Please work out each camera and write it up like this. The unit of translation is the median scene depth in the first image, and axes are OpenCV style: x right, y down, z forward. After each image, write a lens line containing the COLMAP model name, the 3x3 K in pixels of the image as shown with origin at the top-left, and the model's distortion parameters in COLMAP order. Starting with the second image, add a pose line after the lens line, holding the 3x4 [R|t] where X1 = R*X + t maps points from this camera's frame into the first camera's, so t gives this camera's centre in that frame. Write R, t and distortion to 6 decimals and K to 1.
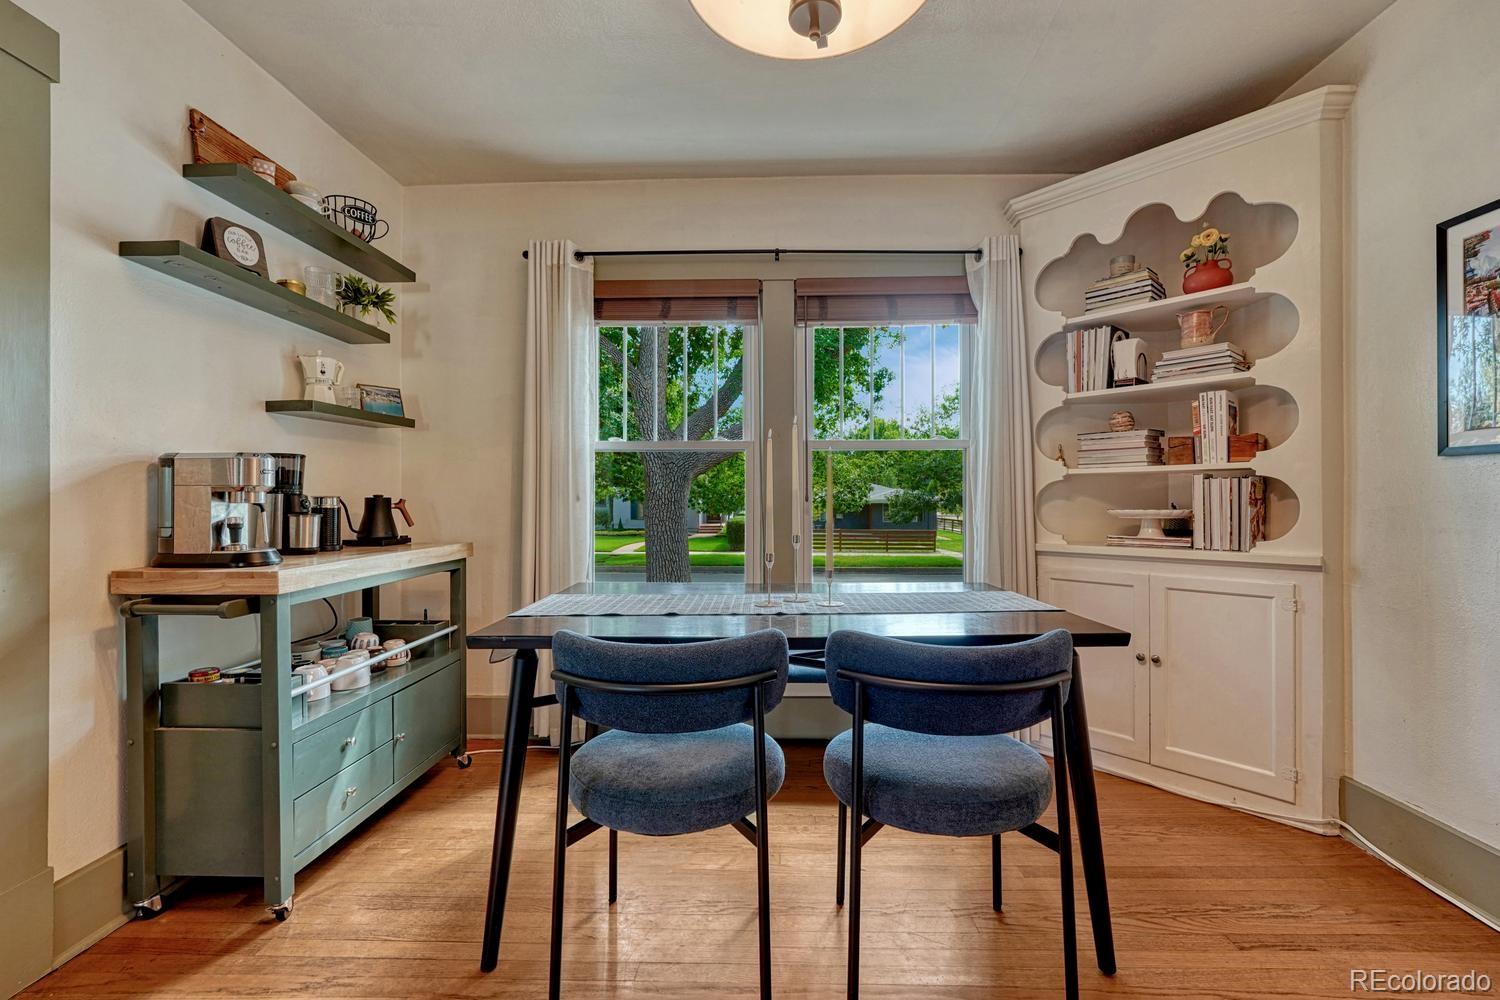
lens RADIAL K [[638.8, 0, 749.9], [0, 638.8, 491.2], [0, 0, 1]] dist [-0.006383, 0.001360]
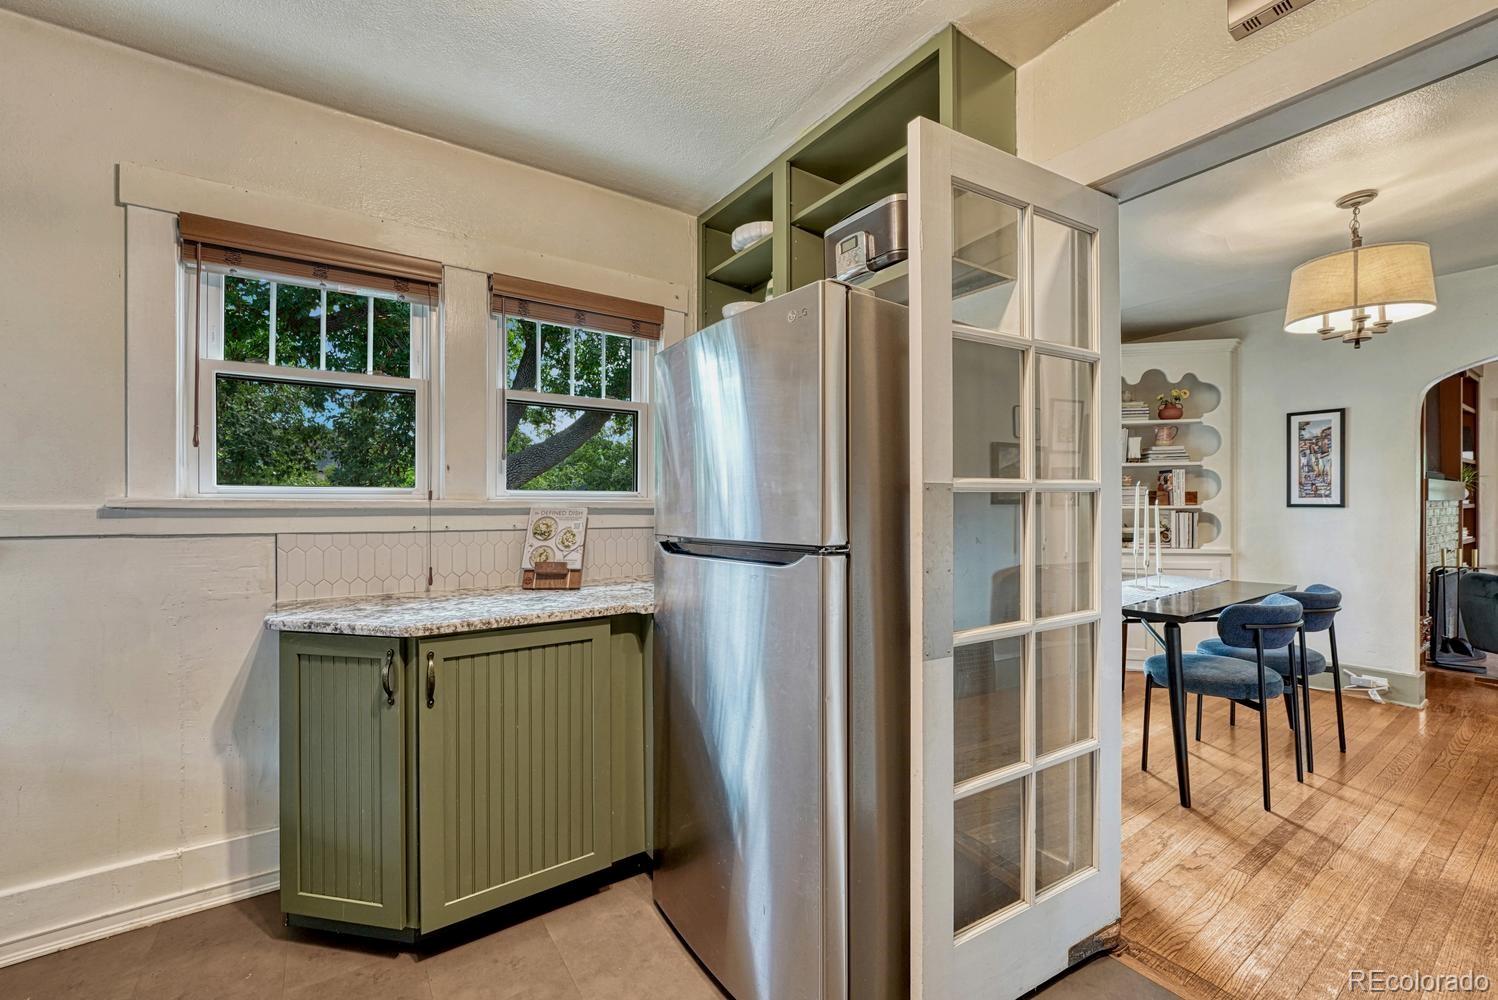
lens RADIAL K [[638.0, 0, 727.9], [0, 638.0, 501.2], [0, 0, 1]] dist [-0.006383, 0.001360]
pose [[0.802437, 0.002882, 0.596730, -1.517438], [-0.009512, 0.999923, 0.007961, -0.055094], [-0.596661, -0.012065, 0.802402, 0.221166]]
